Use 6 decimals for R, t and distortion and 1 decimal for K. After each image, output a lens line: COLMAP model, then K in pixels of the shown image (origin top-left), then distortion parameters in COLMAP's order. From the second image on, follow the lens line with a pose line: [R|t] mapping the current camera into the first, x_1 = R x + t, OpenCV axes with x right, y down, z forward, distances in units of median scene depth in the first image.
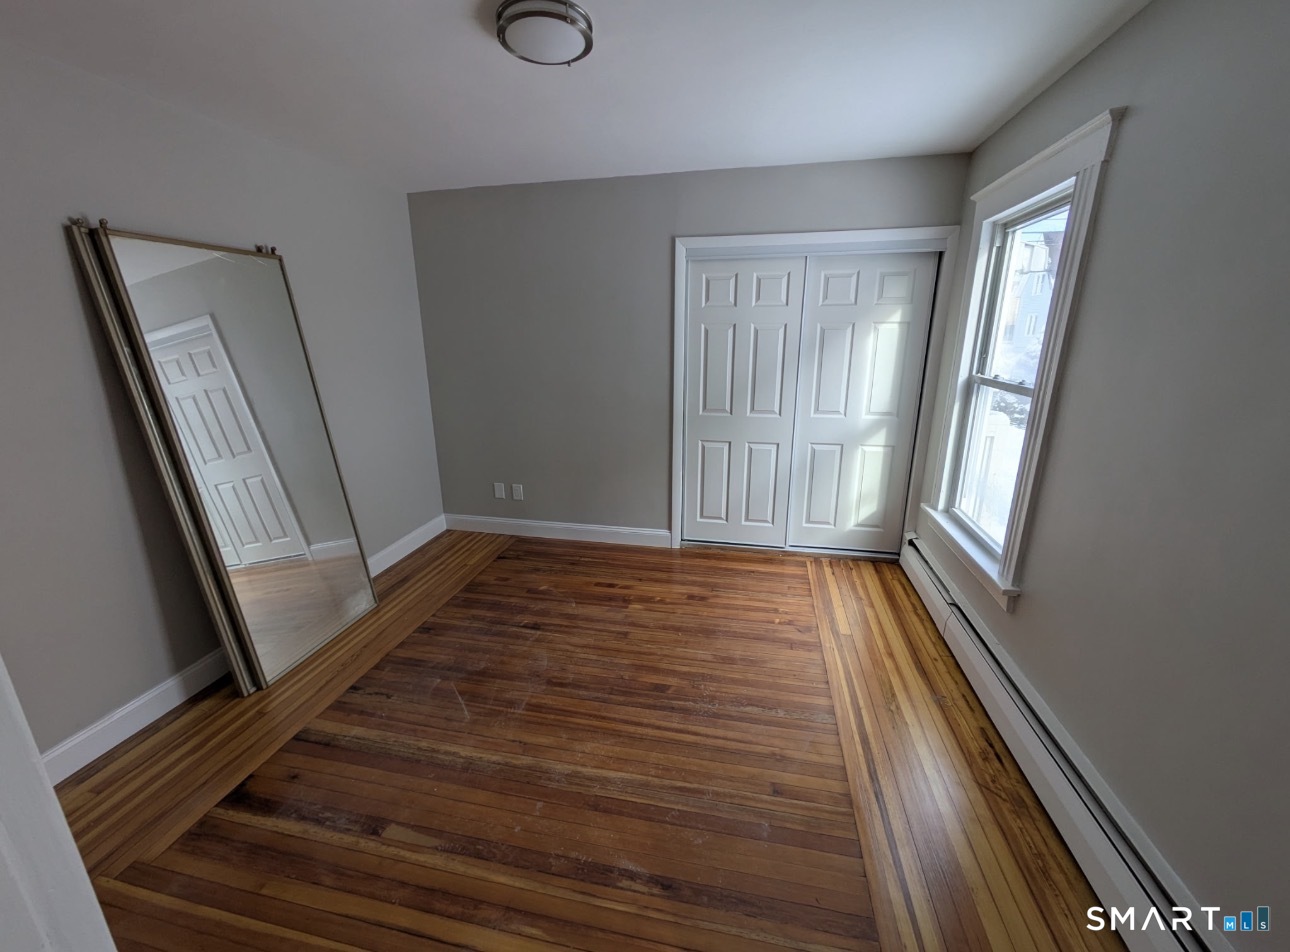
lens RADIAL K [[528.4, 0, 645.0], [0, 528.4, 476.0], [0, 0, 1]] dist [0.013524, -0.000019]
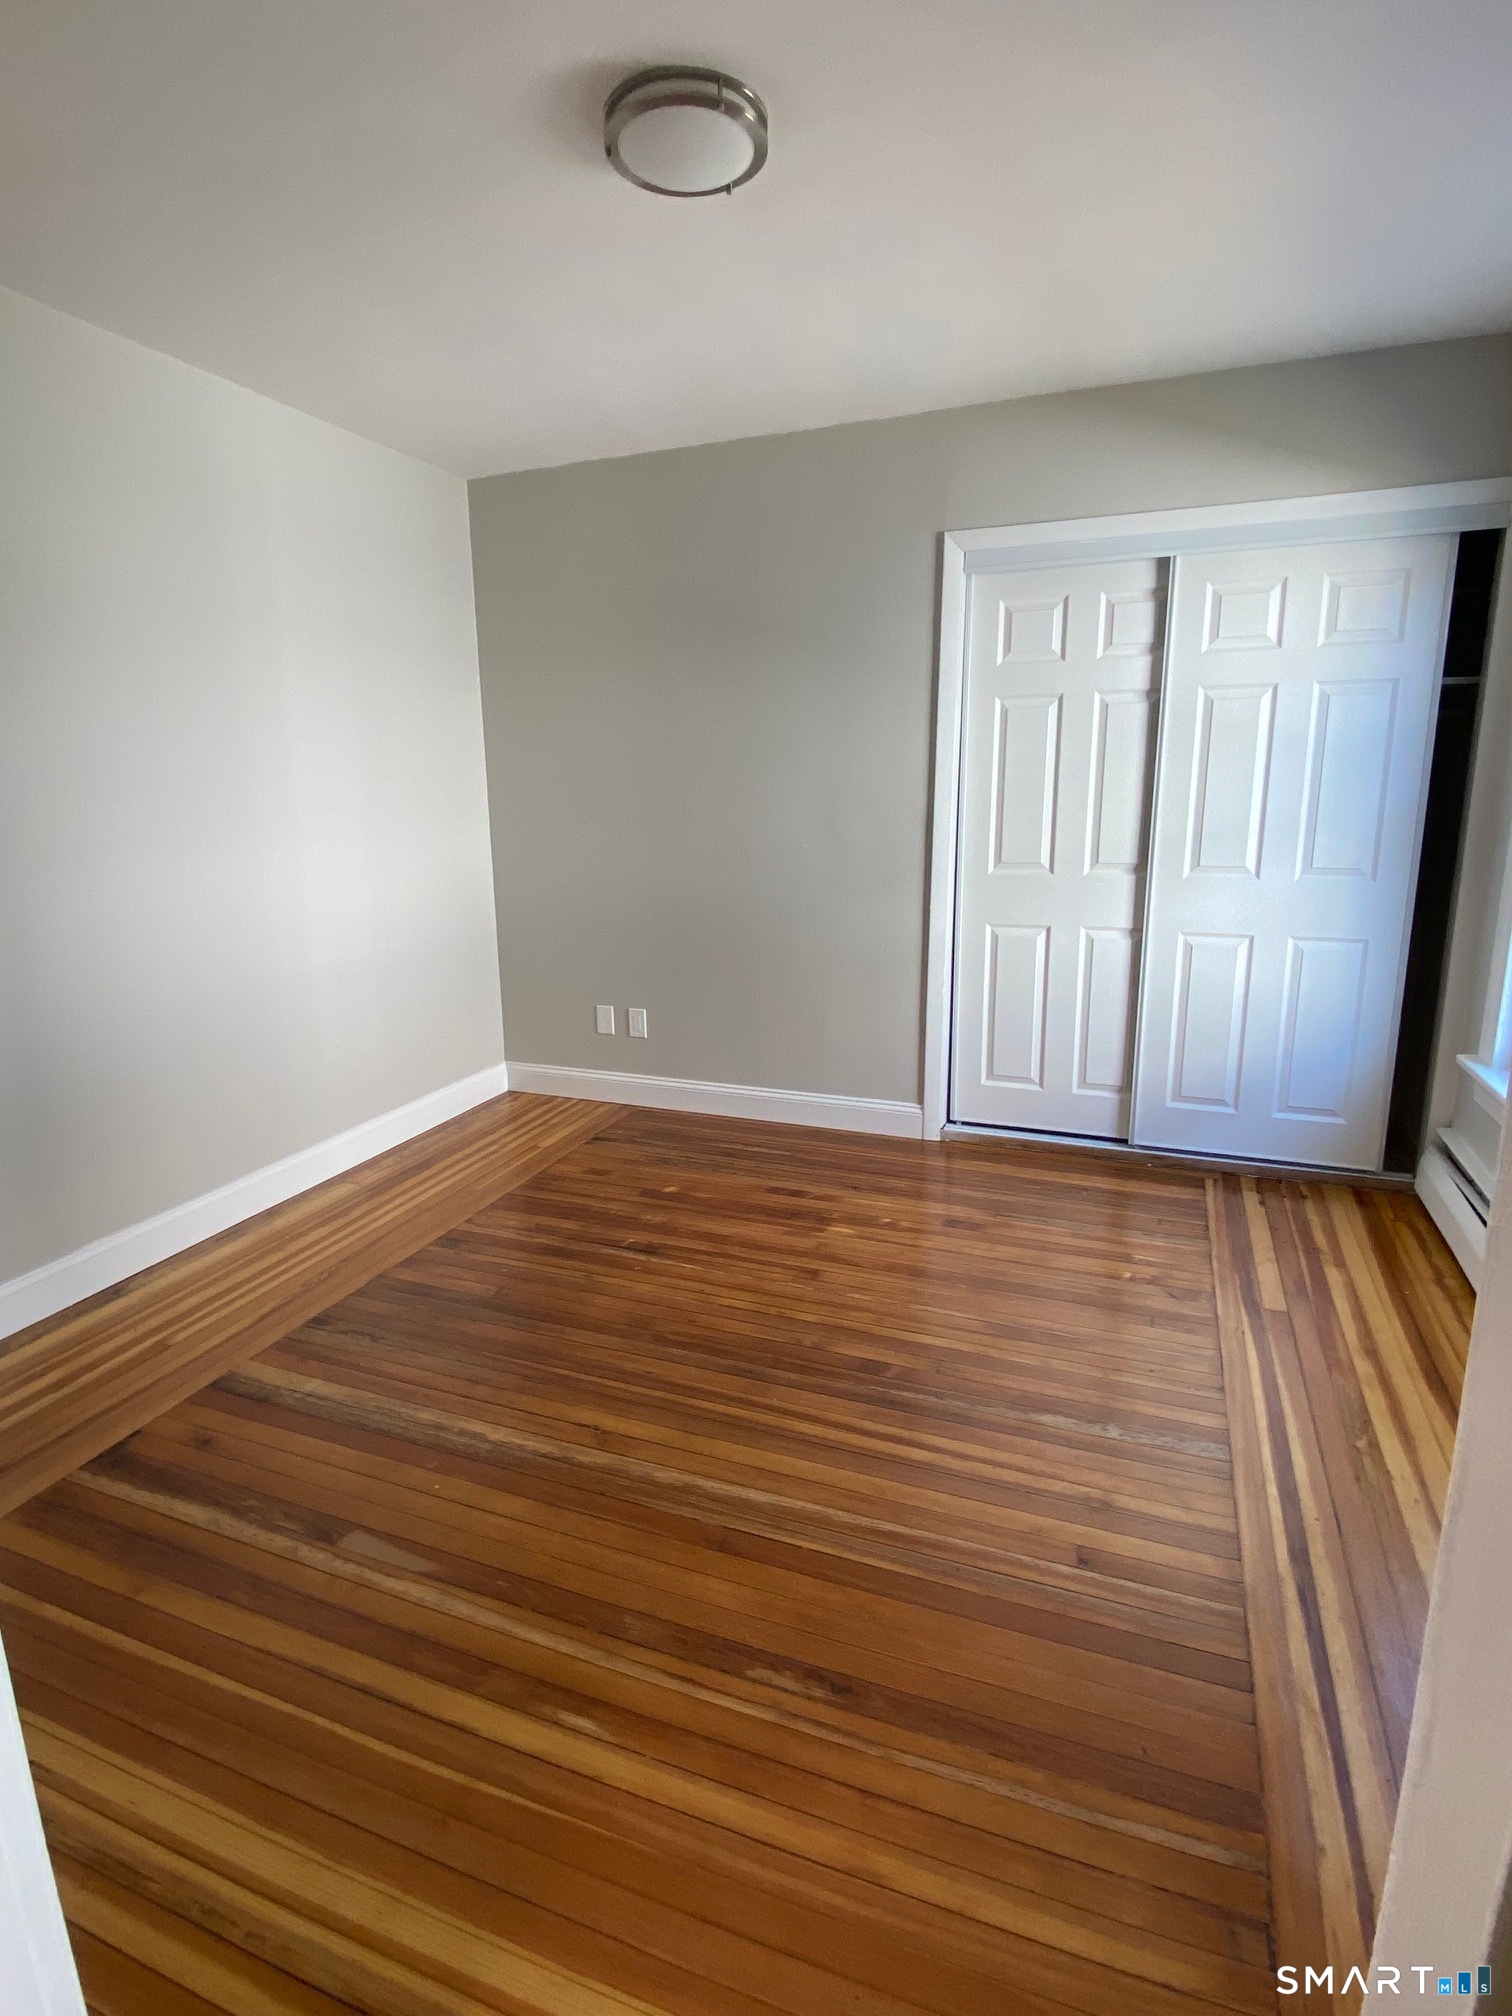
lens RADIAL K [[1050.1, 0, 756.0], [0, 1050.1, 1008.0], [0, 0, 1]] dist [0.050900, -0.054030]
pose [[0.987360, 0.031406, -0.155352, 0.062083], [-0.041127, 0.997365, -0.059766, 0.114497], [0.153066, 0.065400, 0.986050, -0.039871]]
